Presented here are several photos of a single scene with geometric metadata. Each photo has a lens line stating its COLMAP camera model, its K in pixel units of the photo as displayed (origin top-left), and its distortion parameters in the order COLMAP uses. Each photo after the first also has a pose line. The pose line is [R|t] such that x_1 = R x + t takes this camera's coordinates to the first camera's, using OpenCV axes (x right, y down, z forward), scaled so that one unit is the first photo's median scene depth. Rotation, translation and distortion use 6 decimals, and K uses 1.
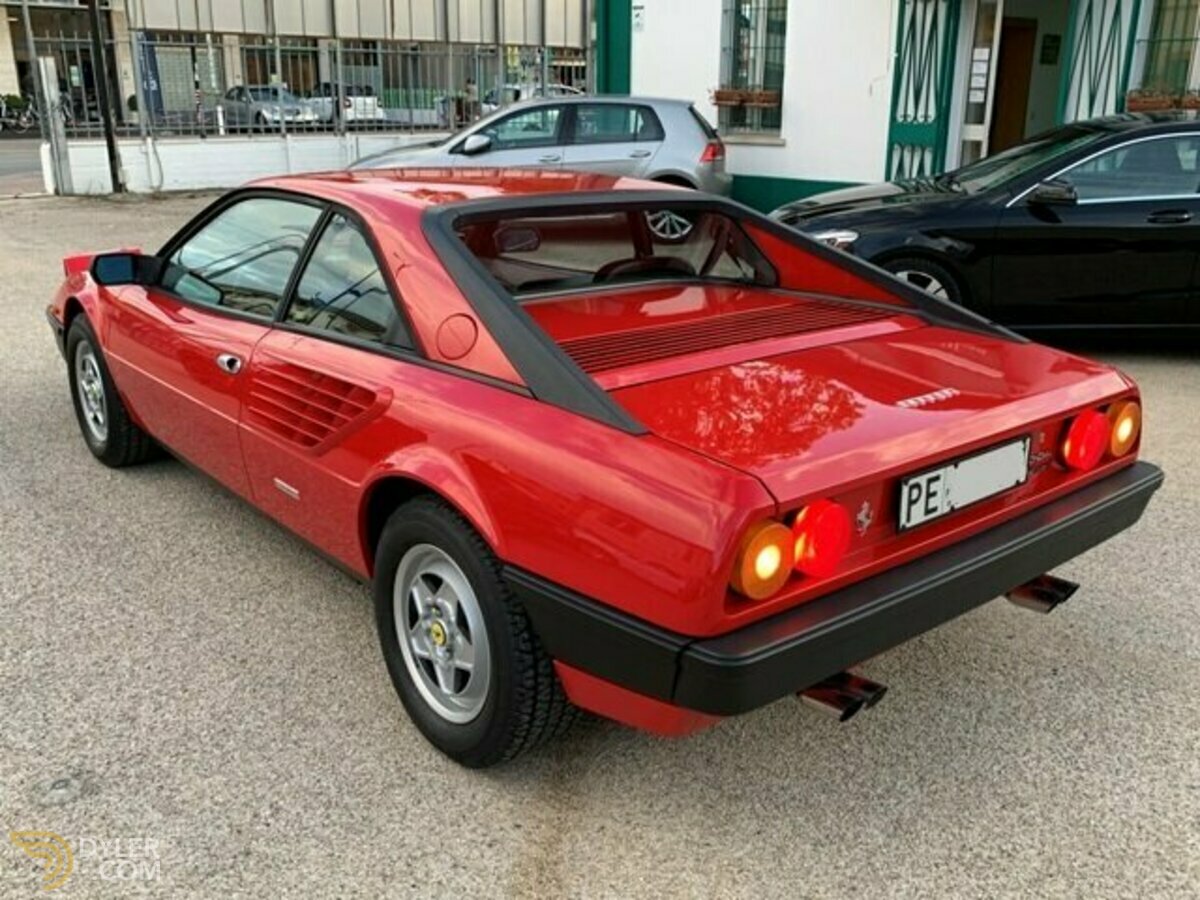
lens RADIAL K [[1116.5, 0, 600.9], [0, 1116.5, 447.6], [0, 0, 1]] dist [-0.057629, 0.000000]
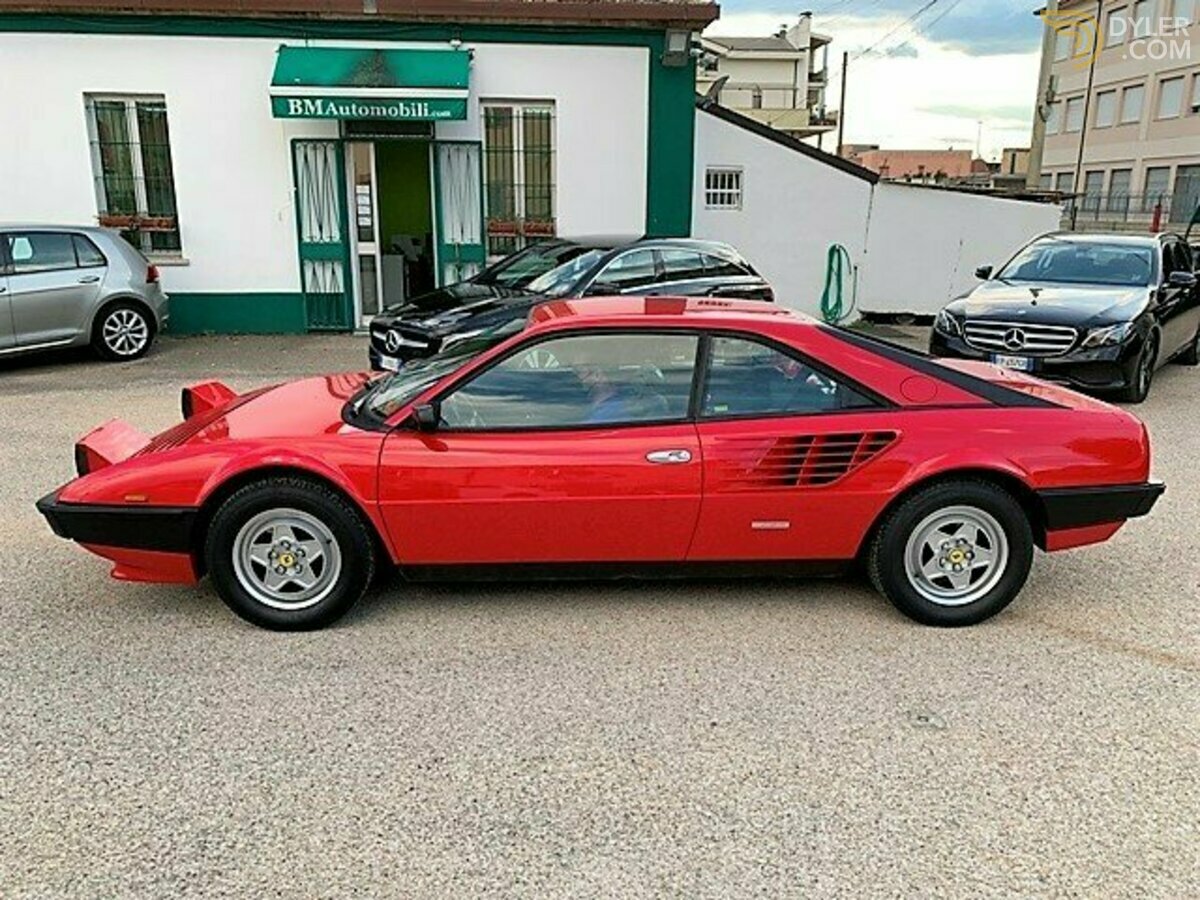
lens RADIAL K [[910.2, 0, 598.9], [0, 910.2, 455.5], [0, 0, 1]] dist [0.003136, -0.007016]
pose [[0.594745, -0.206456, 0.776952, -0.405908], [0.235742, 0.968763, 0.076968, -0.060657], [-0.768573, 0.137384, 0.624837, 0.129111]]
